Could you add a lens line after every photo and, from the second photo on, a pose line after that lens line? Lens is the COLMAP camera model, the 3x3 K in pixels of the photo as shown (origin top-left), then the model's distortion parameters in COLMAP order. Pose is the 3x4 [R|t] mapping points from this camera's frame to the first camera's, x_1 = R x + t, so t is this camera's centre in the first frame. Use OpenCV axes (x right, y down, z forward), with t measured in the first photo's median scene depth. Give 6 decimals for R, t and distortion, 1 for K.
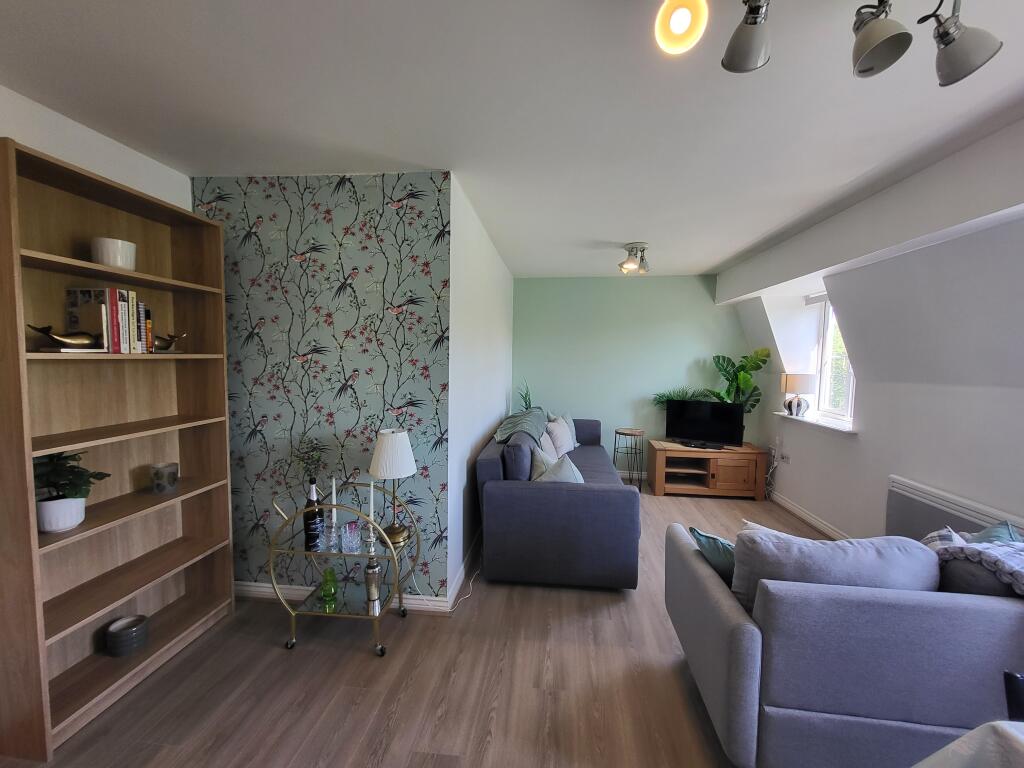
lens RADIAL K [[397.9, 0, 511.2], [0, 397.9, 384.5], [0, 0, 1]] dist [0.005601, -0.001211]
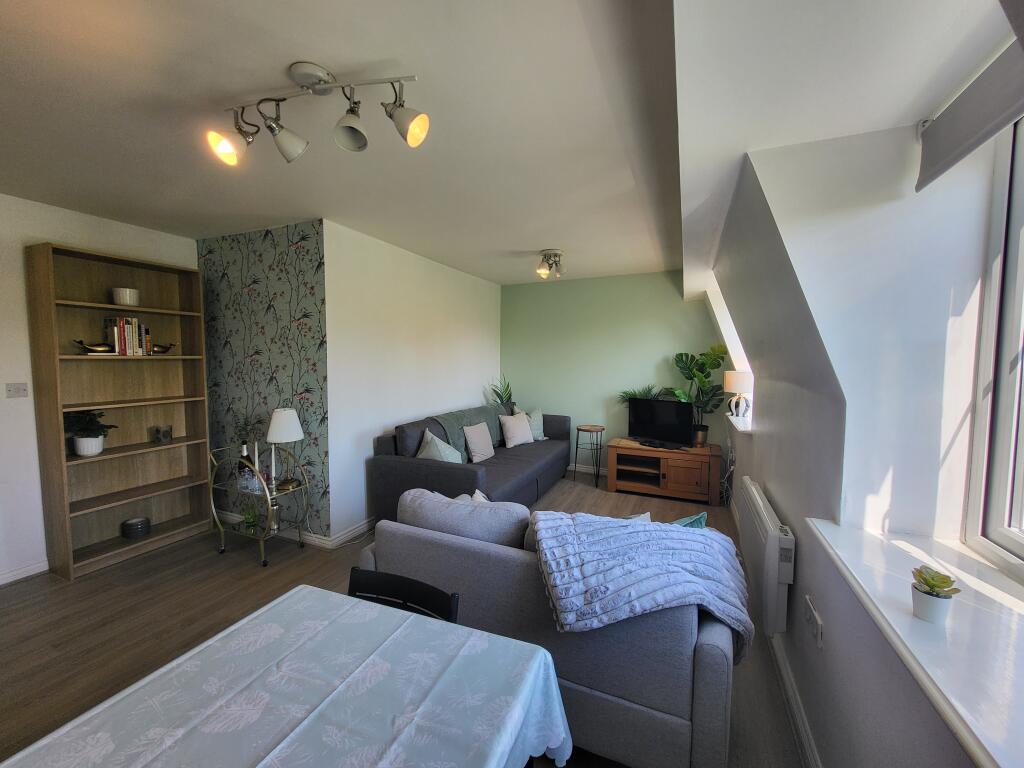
lens RADIAL K [[397.9, 0, 516.9], [0, 397.9, 384.3], [0, 0, 1]] dist [0.005601, -0.001211]
pose [[0.952522, 0.010787, -0.304277, 0.861055], [-0.012285, 0.999920, -0.003011, 0.021980], [0.304220, 0.006606, 0.952579, -0.079114]]
